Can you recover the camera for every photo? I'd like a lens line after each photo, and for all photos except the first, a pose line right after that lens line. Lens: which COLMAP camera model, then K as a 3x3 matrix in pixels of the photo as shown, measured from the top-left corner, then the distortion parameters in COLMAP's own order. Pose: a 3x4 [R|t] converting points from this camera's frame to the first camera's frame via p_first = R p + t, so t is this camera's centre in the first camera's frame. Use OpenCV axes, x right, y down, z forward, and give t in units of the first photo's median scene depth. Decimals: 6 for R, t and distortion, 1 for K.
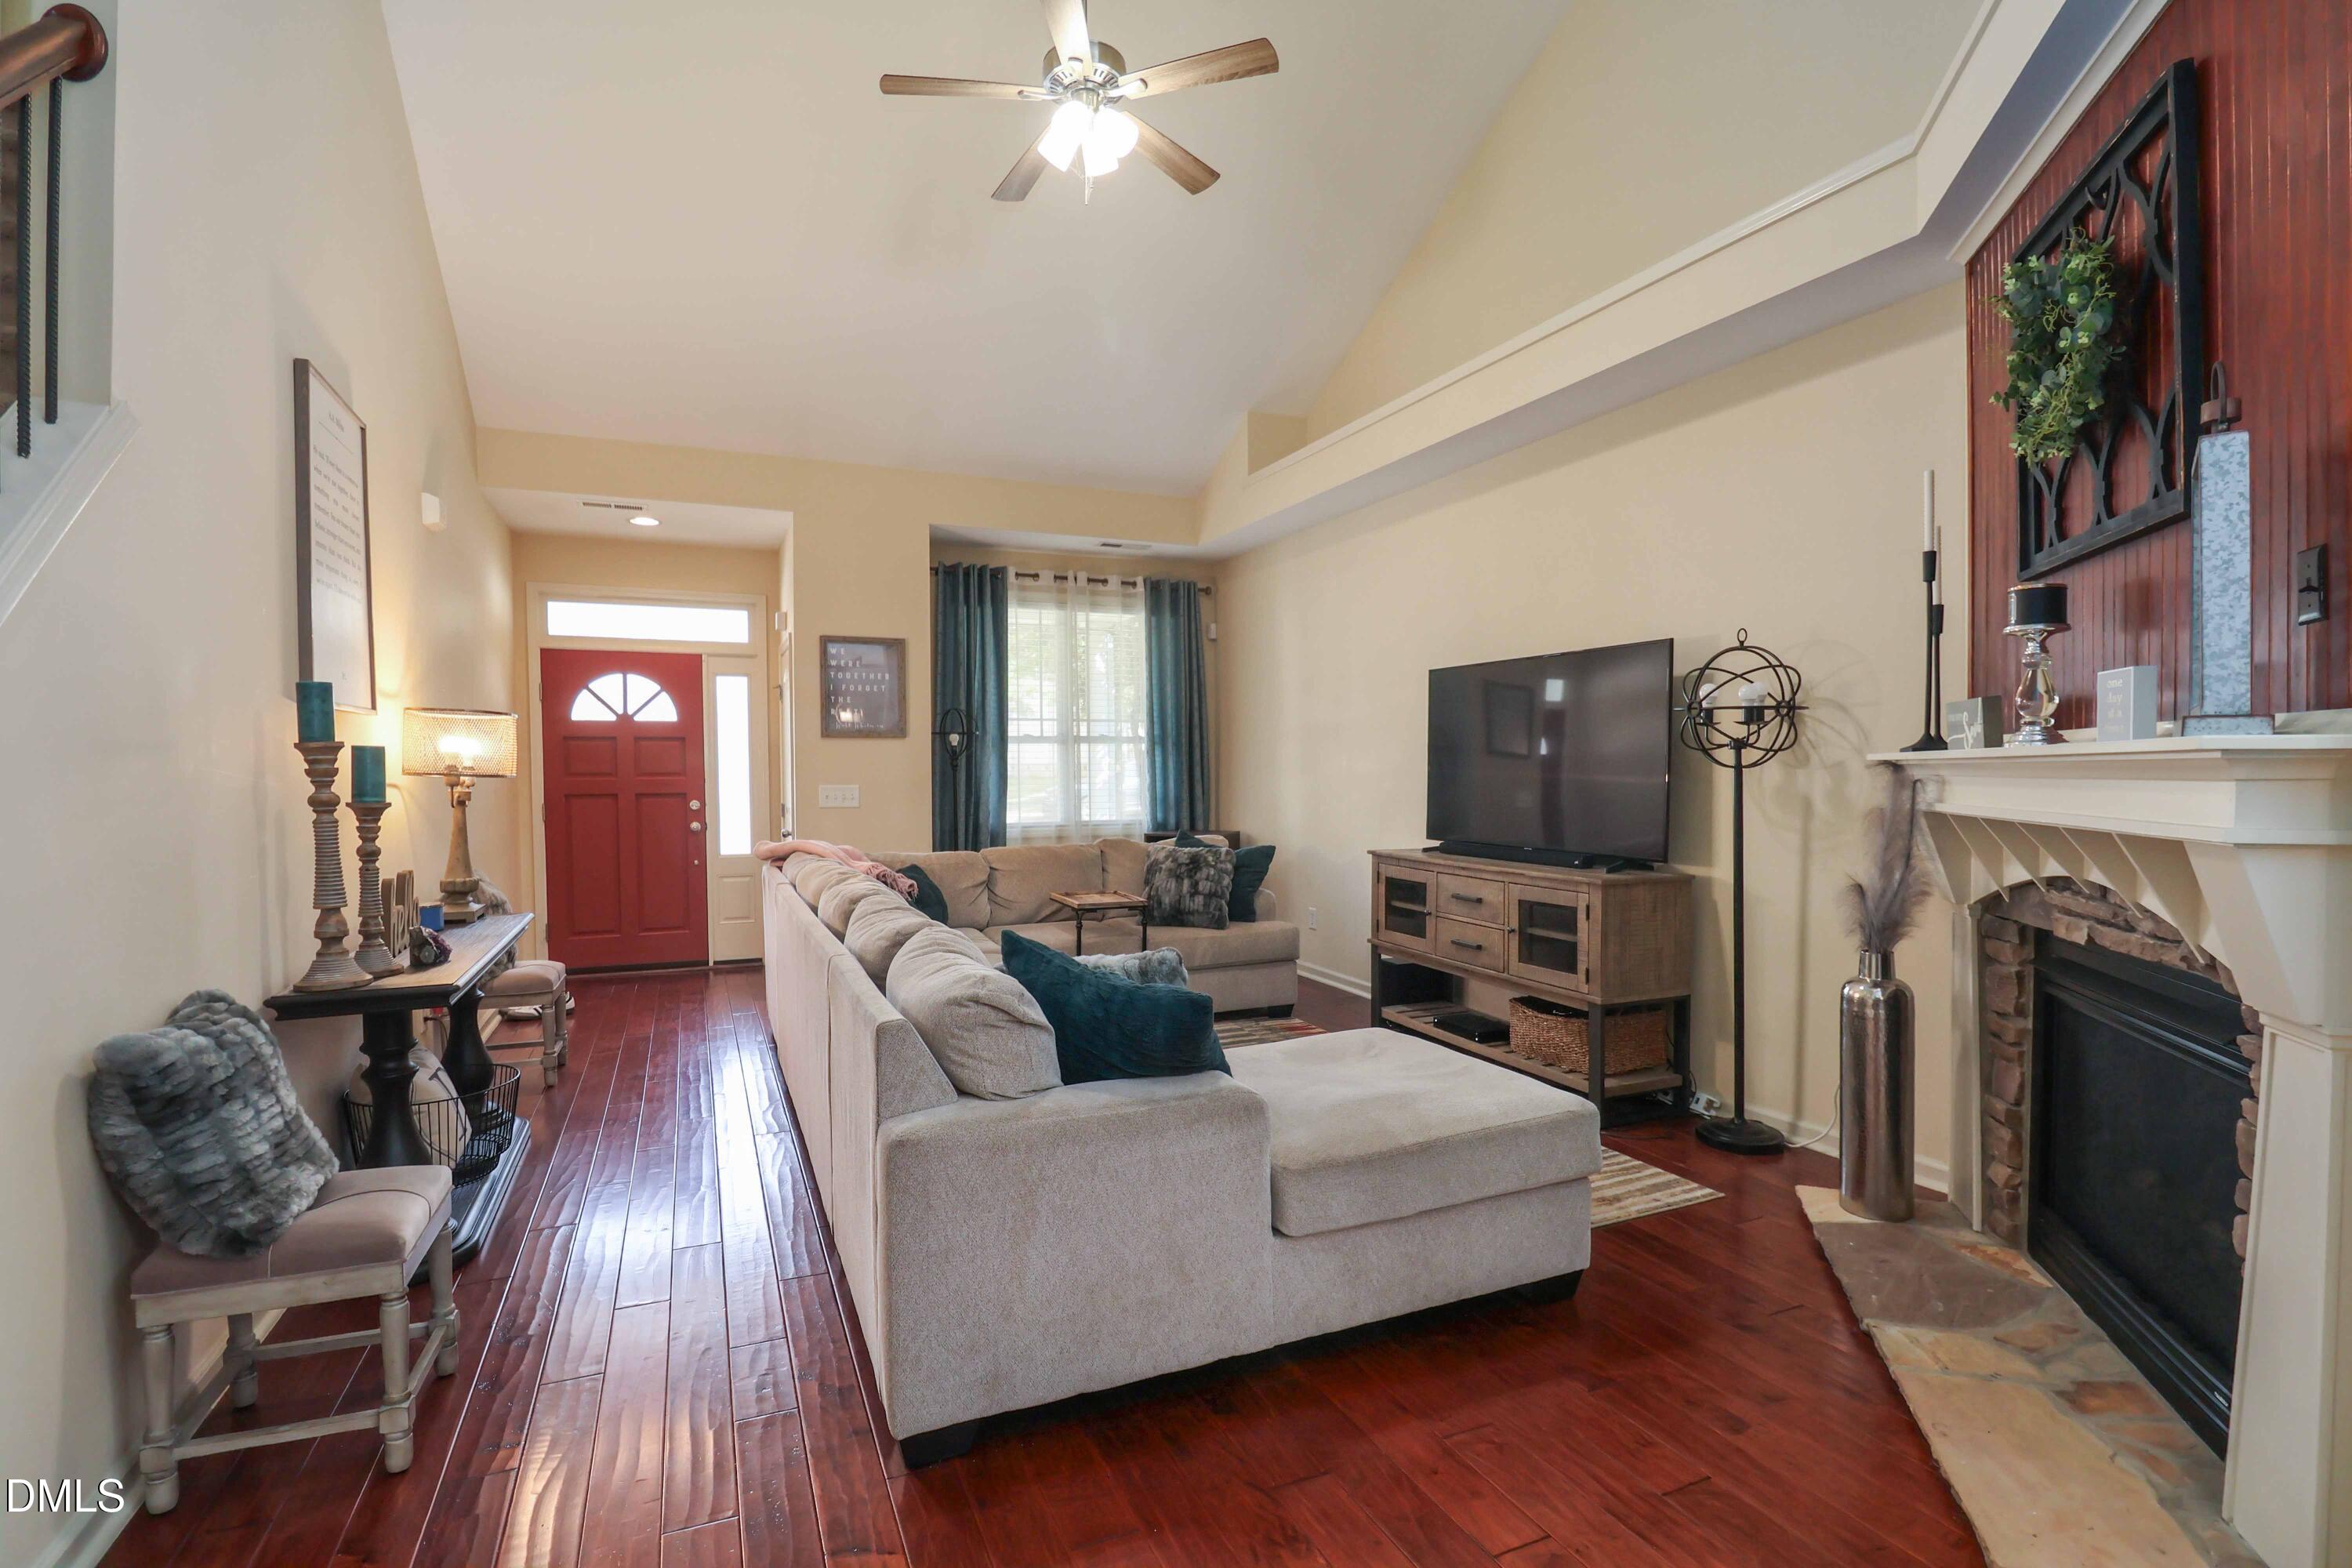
lens RADIAL K [[1115.0, 0, 1185.4], [0, 1115.0, 769.0], [0, 0, 1]] dist [-0.008572, -0.009897]
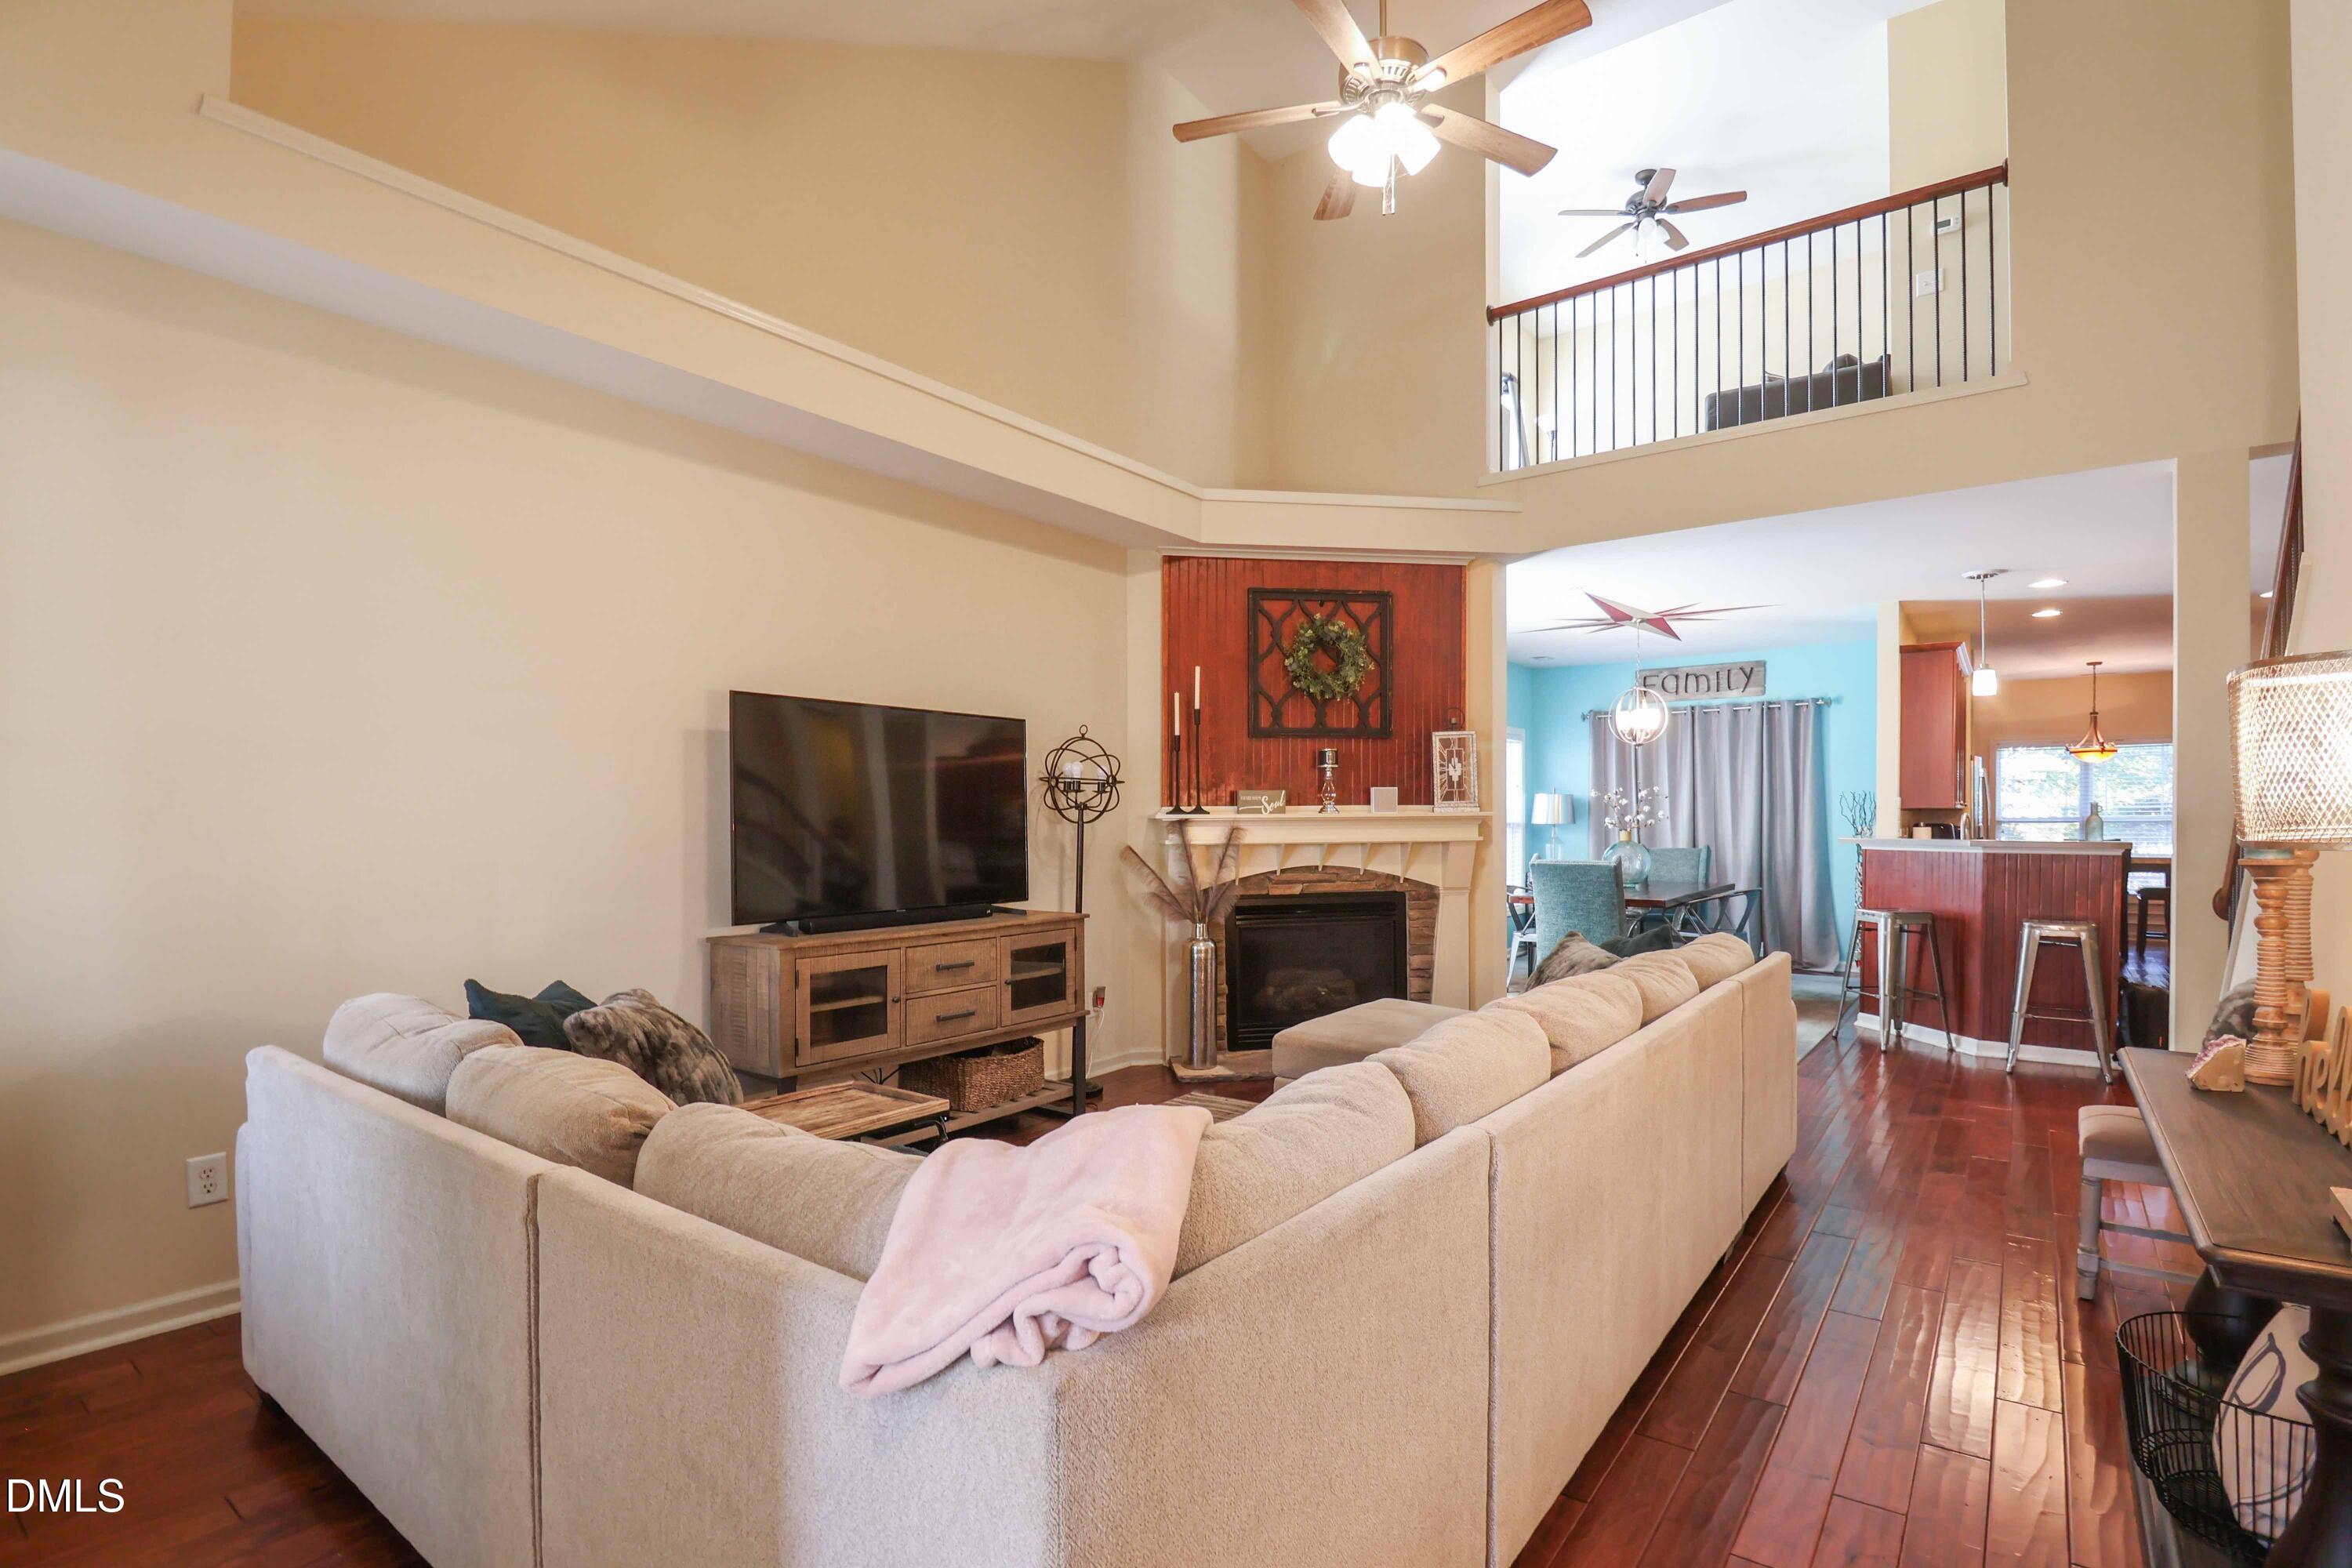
lens RADIAL K [[1115.0, 0, 1171.2], [0, 1115.0, 843.4], [0, 0, 1]] dist [-0.008572, -0.009897]
pose [[-0.481455, -0.006560, 0.876446, -0.429439], [0.011225, 0.999844, 0.013650, 0.003261], [-0.876399, 0.016410, -0.481306, 0.864172]]
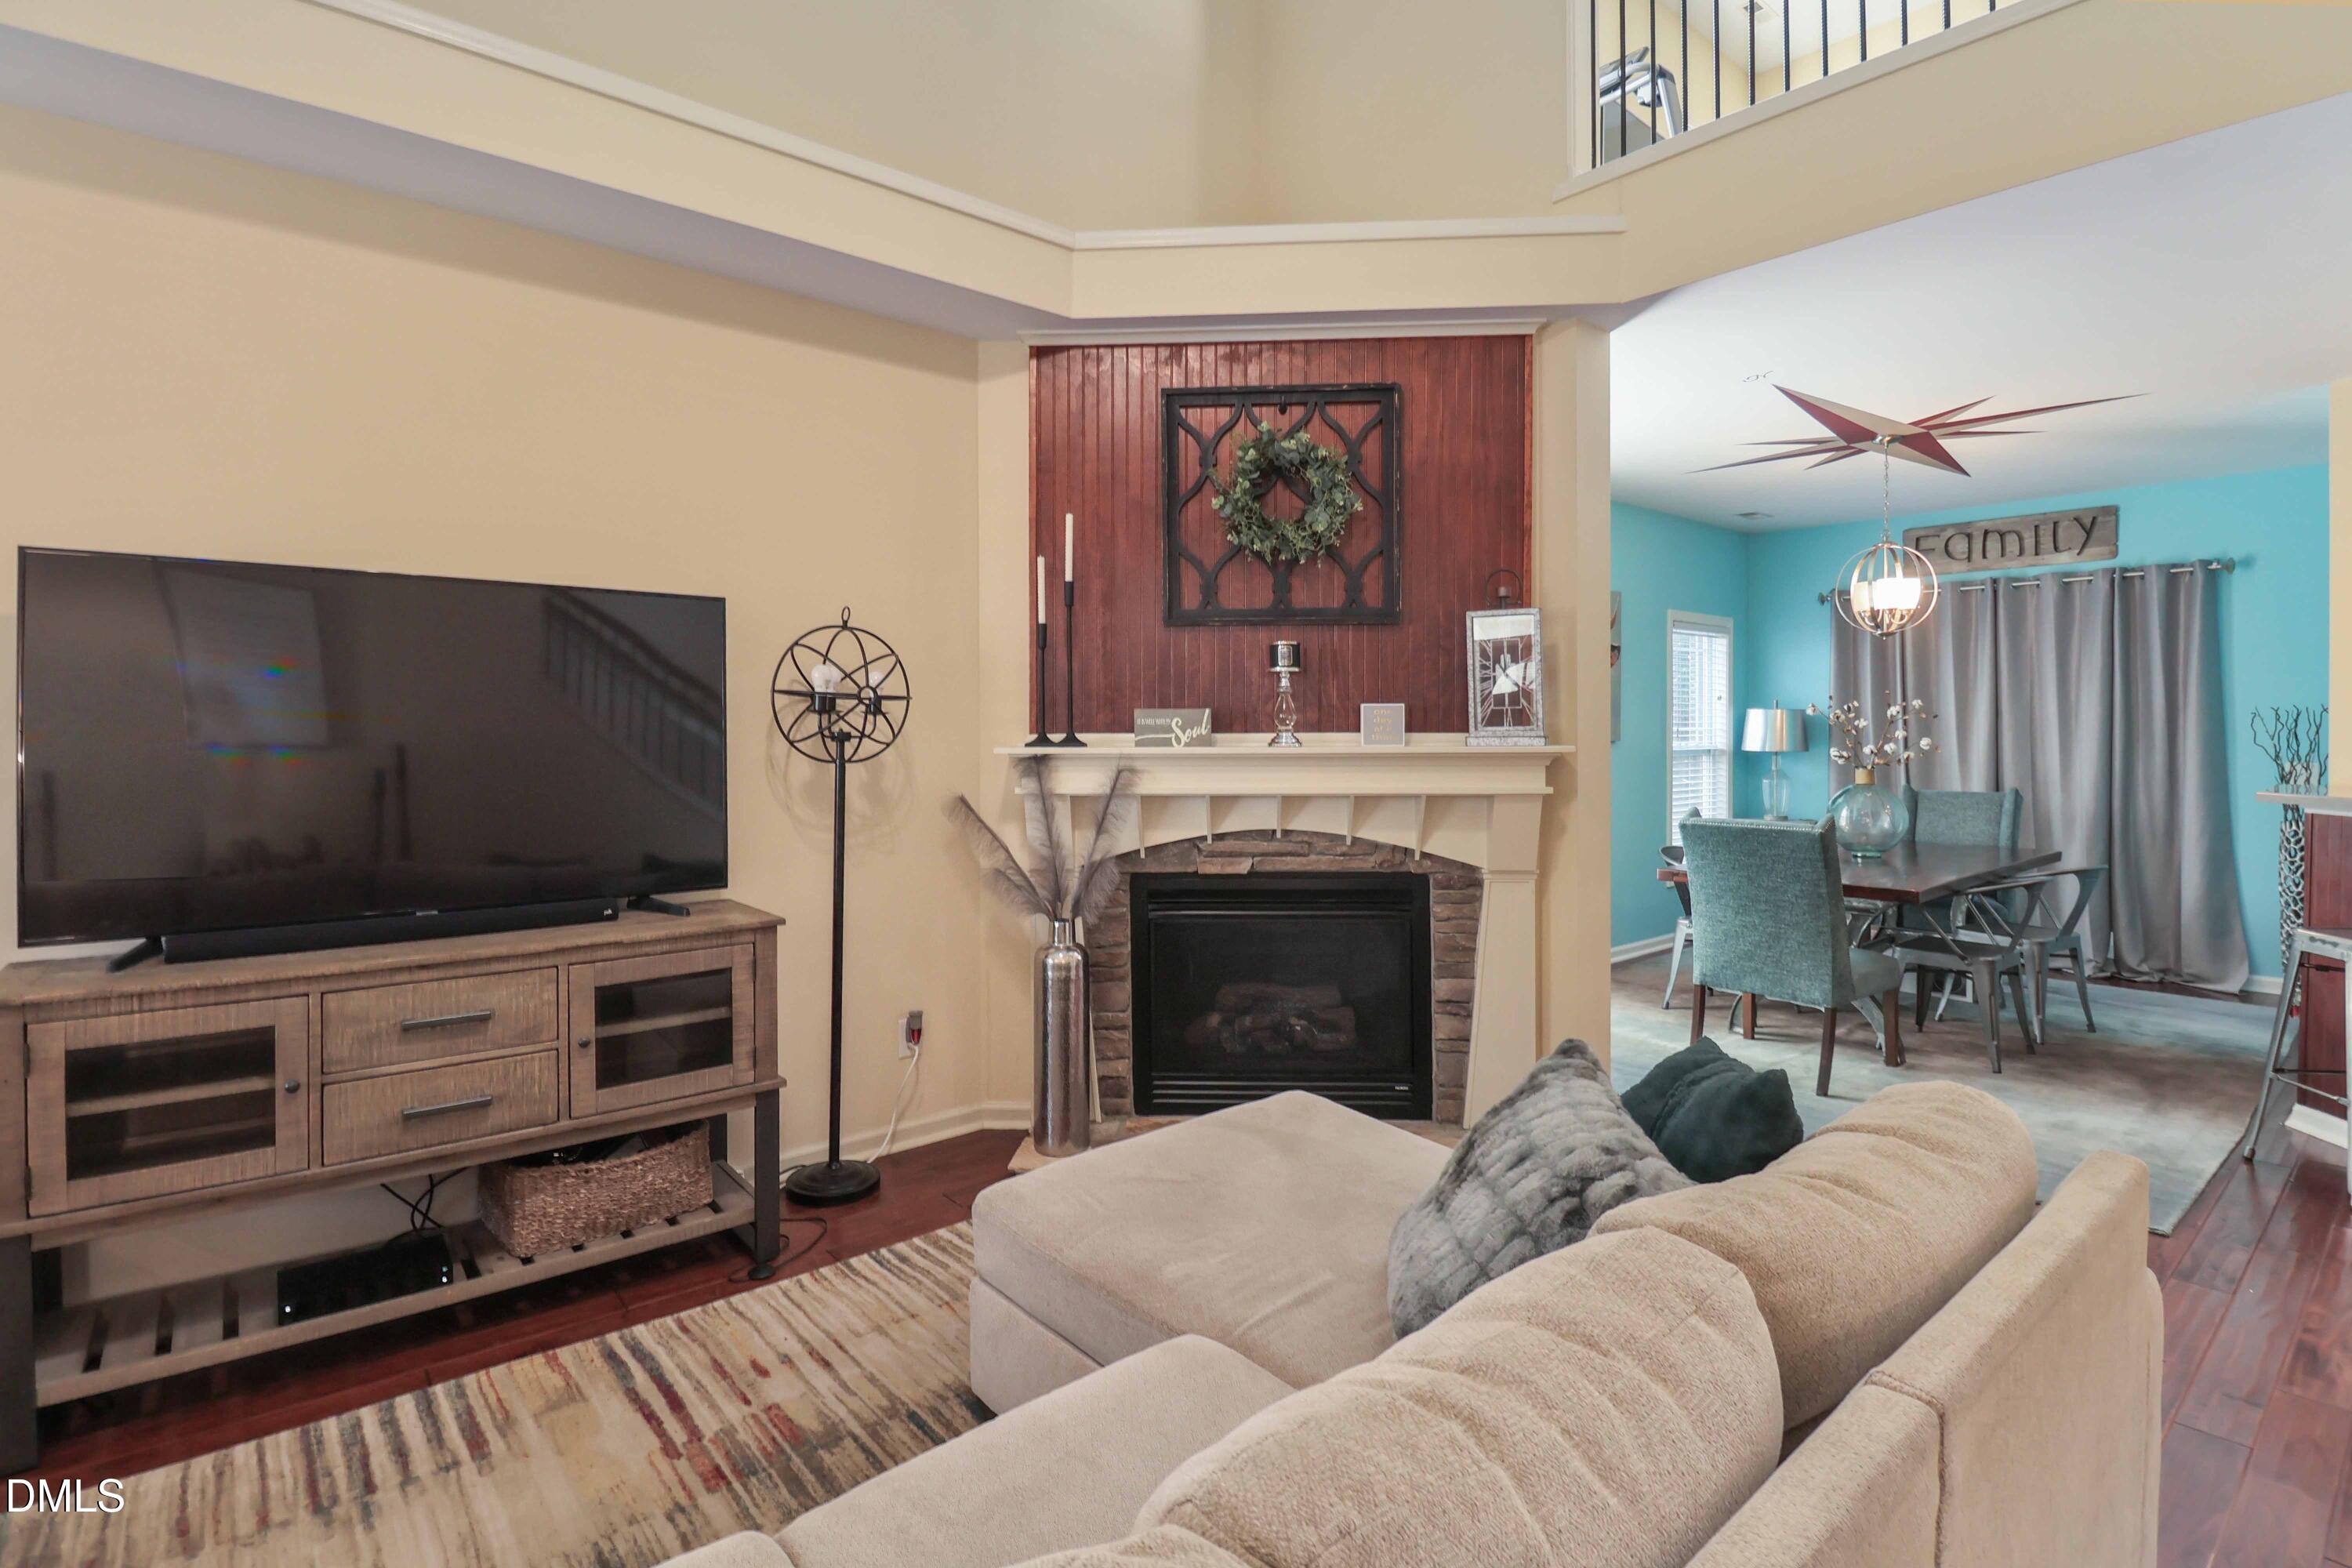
lens RADIAL K [[1115.0, 0, 1169.1], [0, 1115.0, 739.6], [0, 0, 1]] dist [-0.008572, -0.009897]
pose [[-0.271525, 0.000594, 0.962431, -0.232403], [0.004480, 0.999990, 0.000647, -0.010402], [-0.962421, 0.004488, -0.271525, 0.546595]]
